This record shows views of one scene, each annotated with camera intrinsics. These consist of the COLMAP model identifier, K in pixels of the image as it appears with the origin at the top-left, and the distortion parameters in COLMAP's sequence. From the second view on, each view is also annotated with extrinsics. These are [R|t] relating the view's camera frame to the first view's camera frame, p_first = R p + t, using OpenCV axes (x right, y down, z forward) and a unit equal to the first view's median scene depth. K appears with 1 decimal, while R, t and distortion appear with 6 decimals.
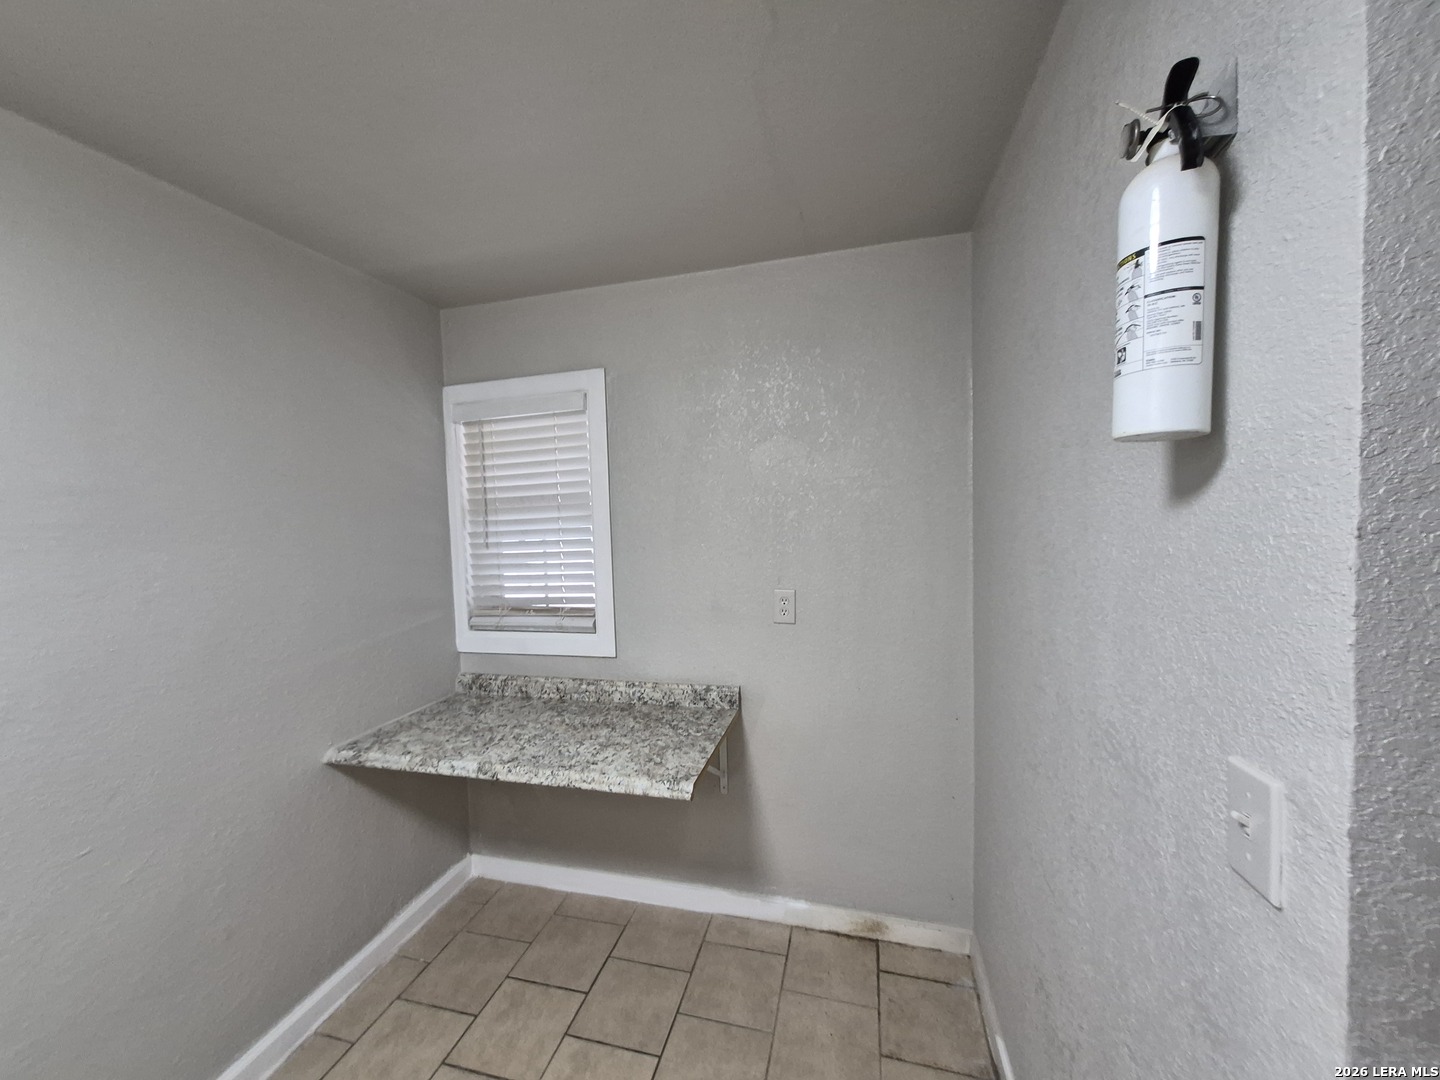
lens RADIAL K [[563.6, 0, 708.3], [0, 563.6, 545.7], [0, 0, 1]] dist [0.005876, -0.000274]
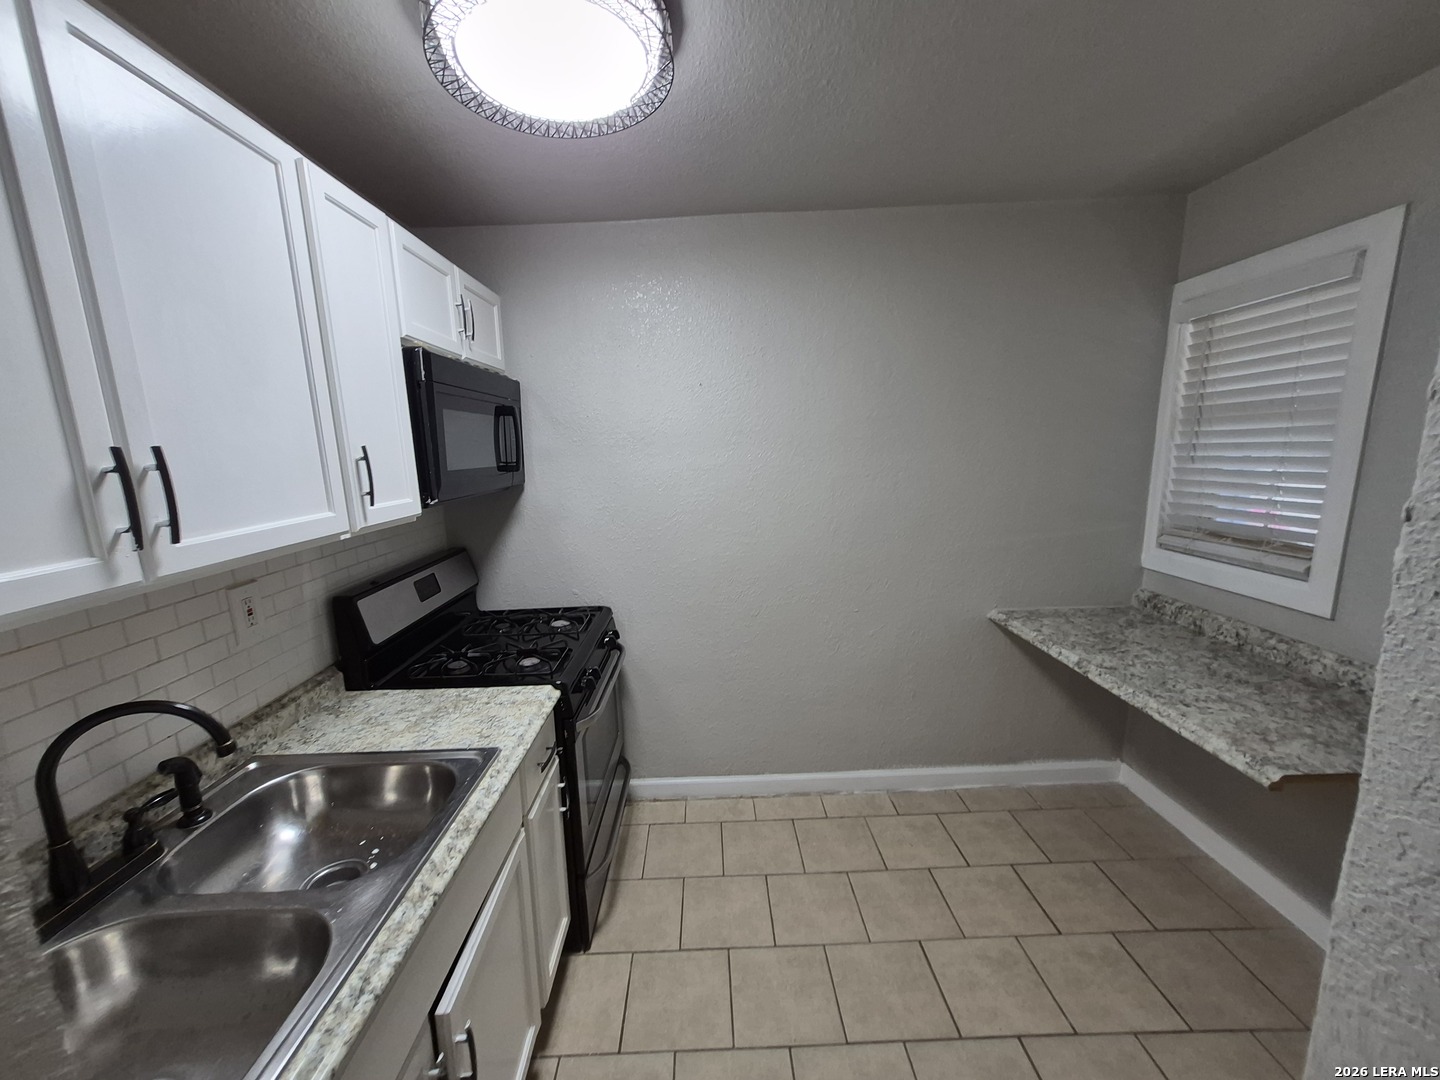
lens RADIAL K [[569.8, 0, 713.2], [0, 569.8, 544.6], [0, 0, 1]] dist [0.009360, -0.000169]
pose [[0.280787, 0.195160, -0.939719, 0.302819], [-0.036003, 0.980561, 0.192885, -0.017488], [0.959095, -0.020327, 0.282355, 0.000737]]
